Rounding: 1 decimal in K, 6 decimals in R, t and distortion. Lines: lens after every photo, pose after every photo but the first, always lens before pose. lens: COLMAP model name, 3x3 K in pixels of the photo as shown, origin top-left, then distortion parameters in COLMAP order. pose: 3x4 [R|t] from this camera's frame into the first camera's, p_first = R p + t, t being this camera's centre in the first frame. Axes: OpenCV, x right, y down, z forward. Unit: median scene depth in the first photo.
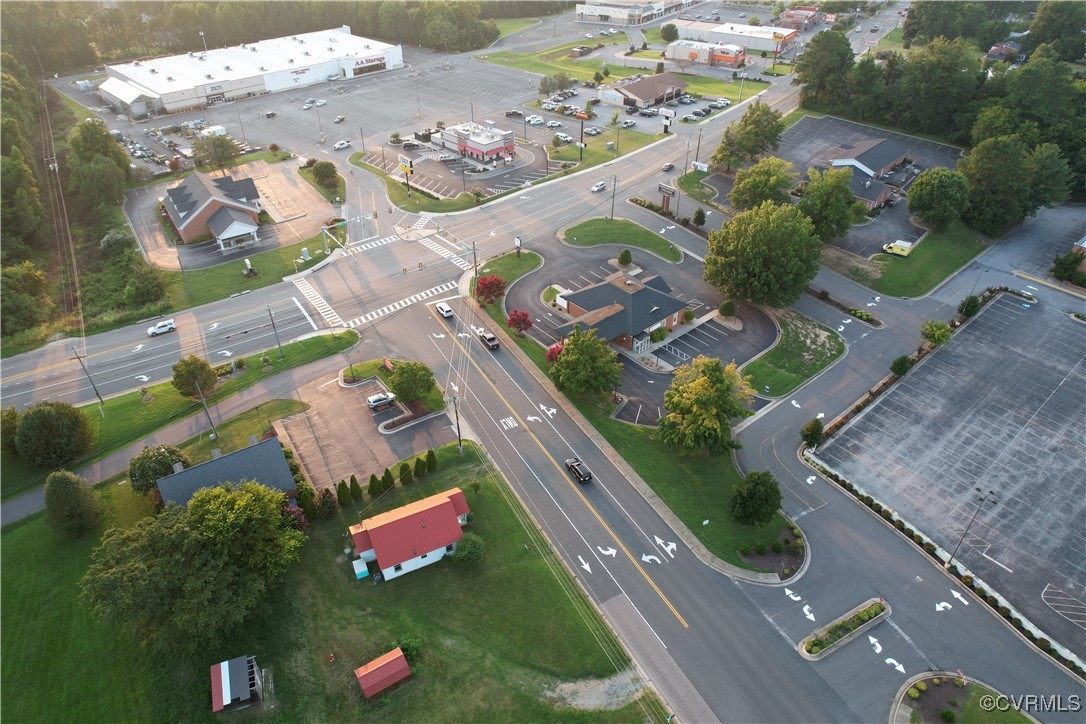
lens RADIAL K [[691.1, 0, 544.3], [0, 691.1, 356.4], [0, 0, 1]] dist [-0.056815, 0.043781]
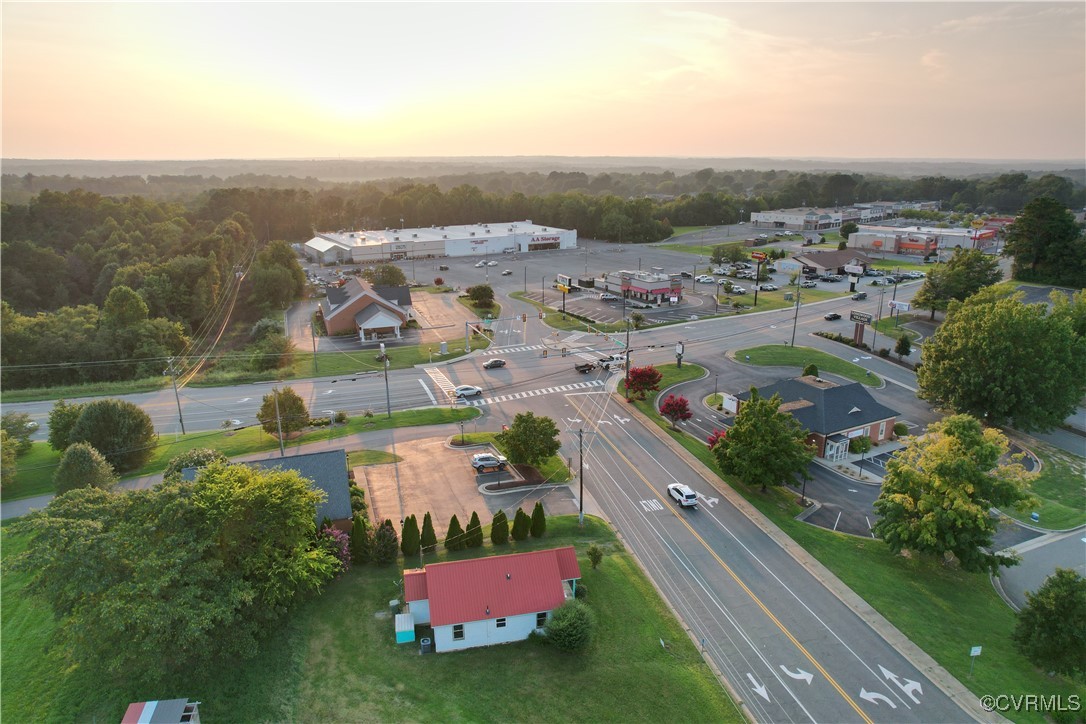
lens RADIAL K [[691.1, 0, 546.3], [0, 691.1, 358.4], [0, 0, 1]] dist [-0.056815, 0.043781]
pose [[0.971107, 0.061952, -0.230463, -0.000901], [-0.135696, 0.937751, -0.319703, 0.165693], [0.196311, 0.341739, 0.919063, 0.214924]]
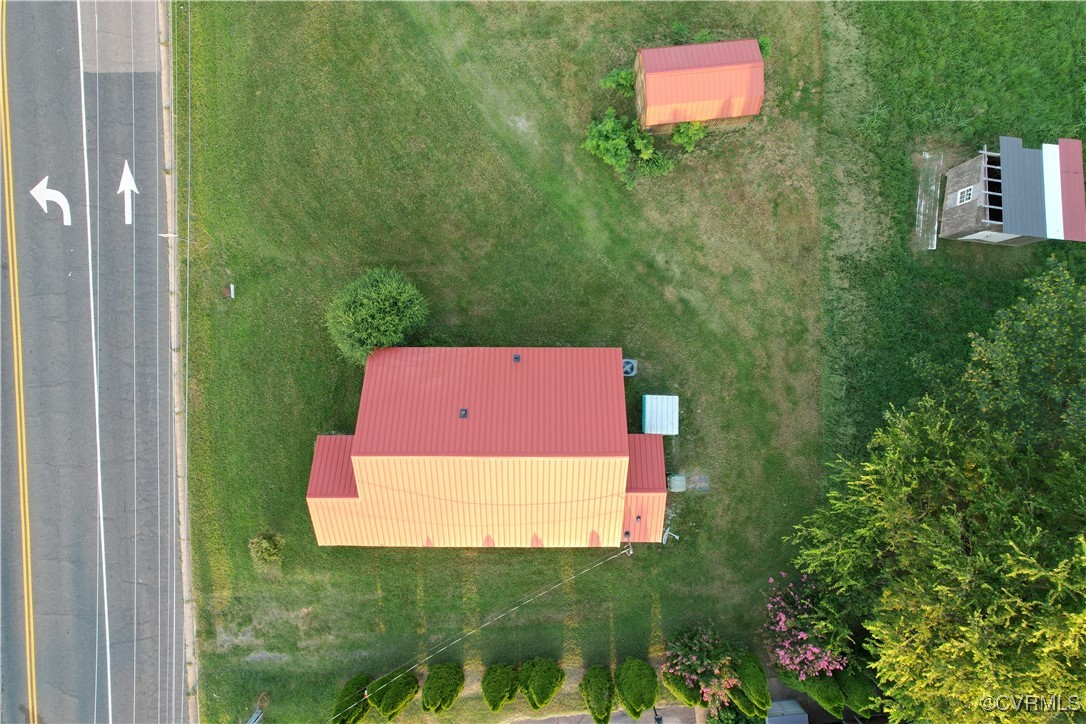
lens RADIAL K [[691.1, 0, 552.7], [0, 691.1, 361.1], [0, 0, 1]] dist [-0.056815, 0.043781]
pose [[-0.889278, -0.457340, -0.004952, -0.129214], [0.267308, -0.528493, 0.805755, 0.006229], [-0.371121, 0.715217, 0.592228, 0.500371]]
